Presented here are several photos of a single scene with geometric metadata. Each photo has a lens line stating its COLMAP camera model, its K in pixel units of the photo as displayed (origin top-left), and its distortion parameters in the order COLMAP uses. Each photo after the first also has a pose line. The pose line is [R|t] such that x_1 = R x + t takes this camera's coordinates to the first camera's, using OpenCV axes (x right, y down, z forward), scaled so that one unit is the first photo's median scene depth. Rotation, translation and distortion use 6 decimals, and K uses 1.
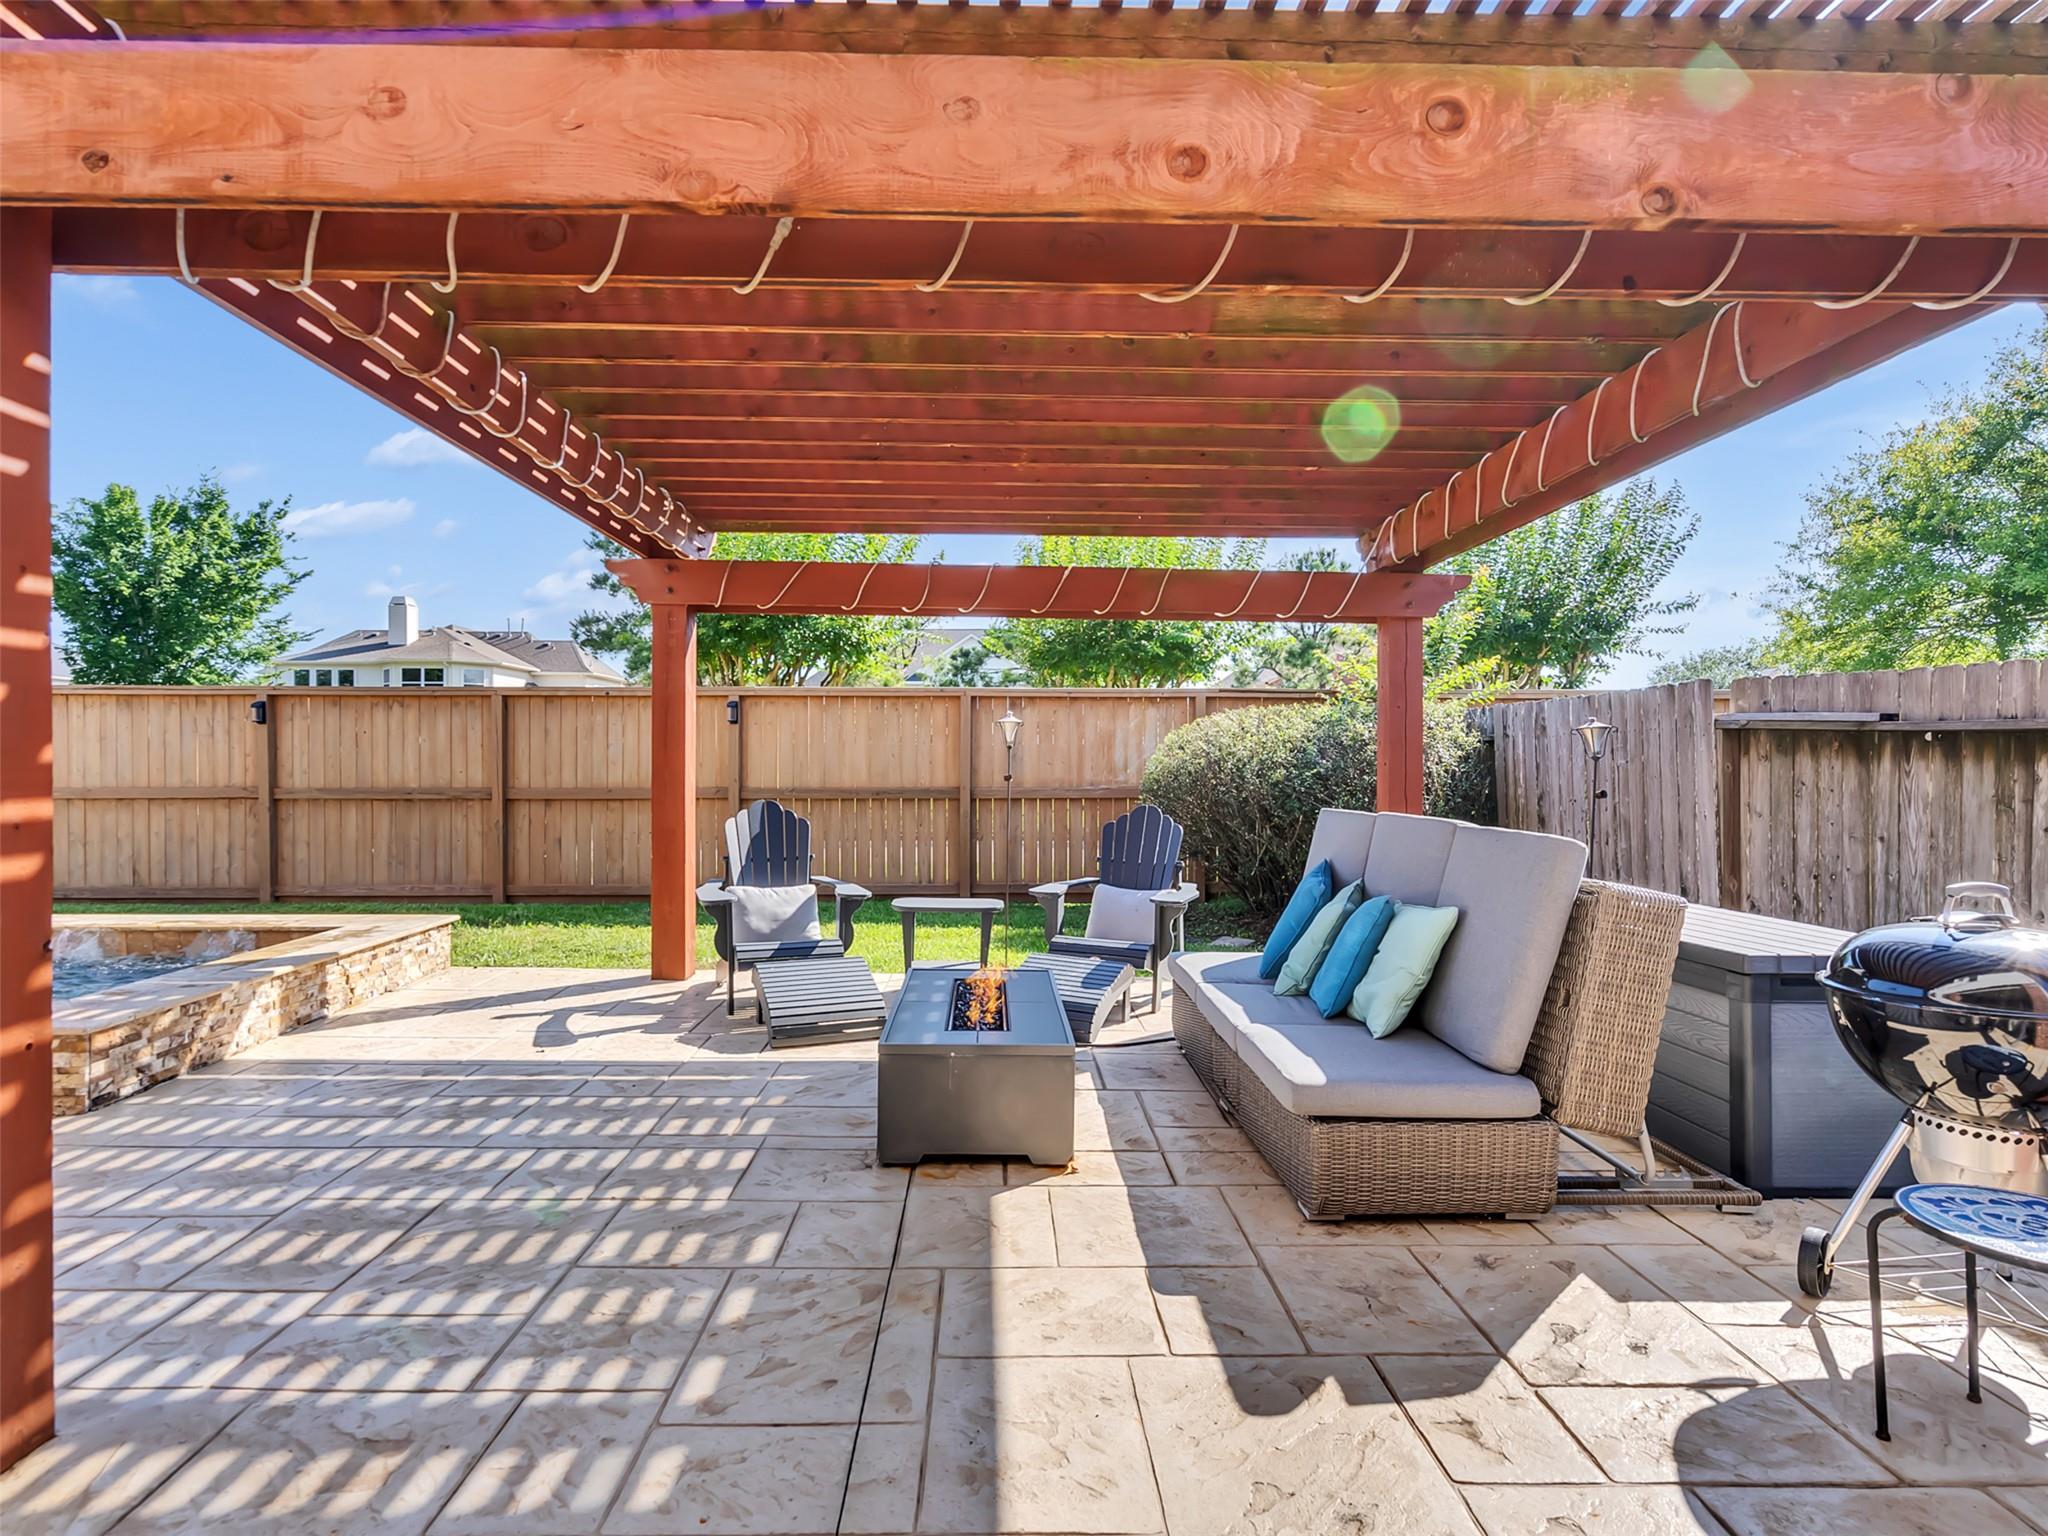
lens RADIAL K [[1040.8, 0, 1014.6], [0, 1040.8, 763.3], [0, 0, 1]] dist [-0.016296, 0.007879]
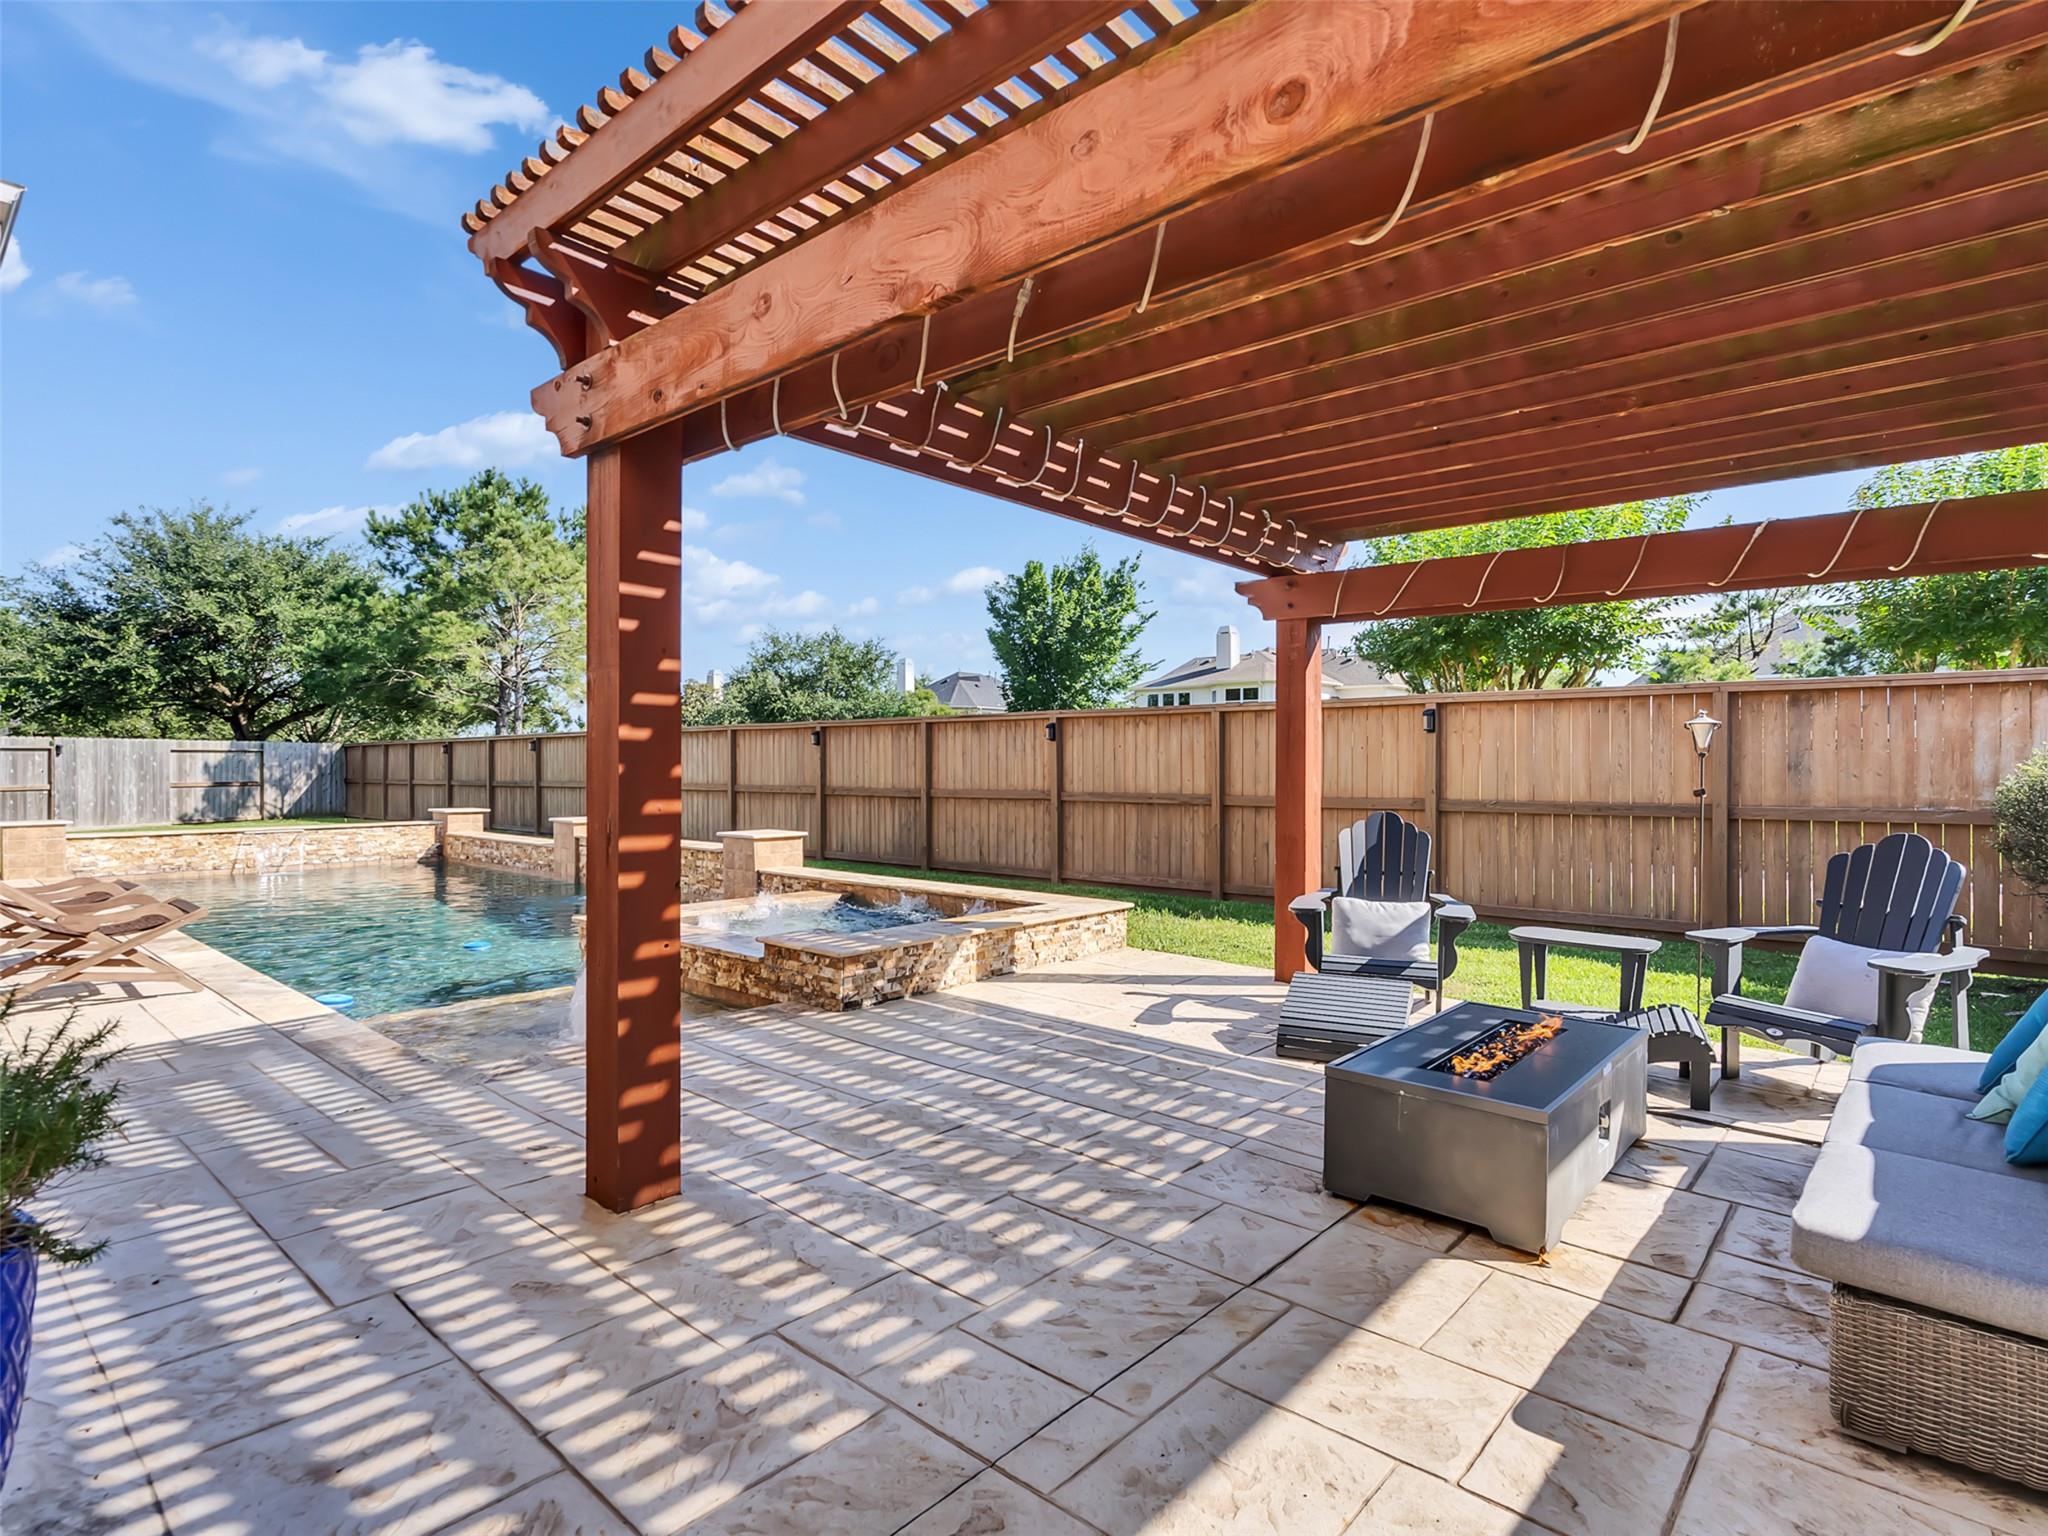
lens RADIAL K [[1040.5, 0, 1006.0], [0, 1040.5, 764.9], [0, 0, 1]] dist [-0.004103, 0.001696]
pose [[0.733018, -0.001664, -0.680207, 0.161162], [-0.004141, 0.999968, -0.006909, 0.000189], [0.680196, 0.007881, 0.732988, 0.049098]]
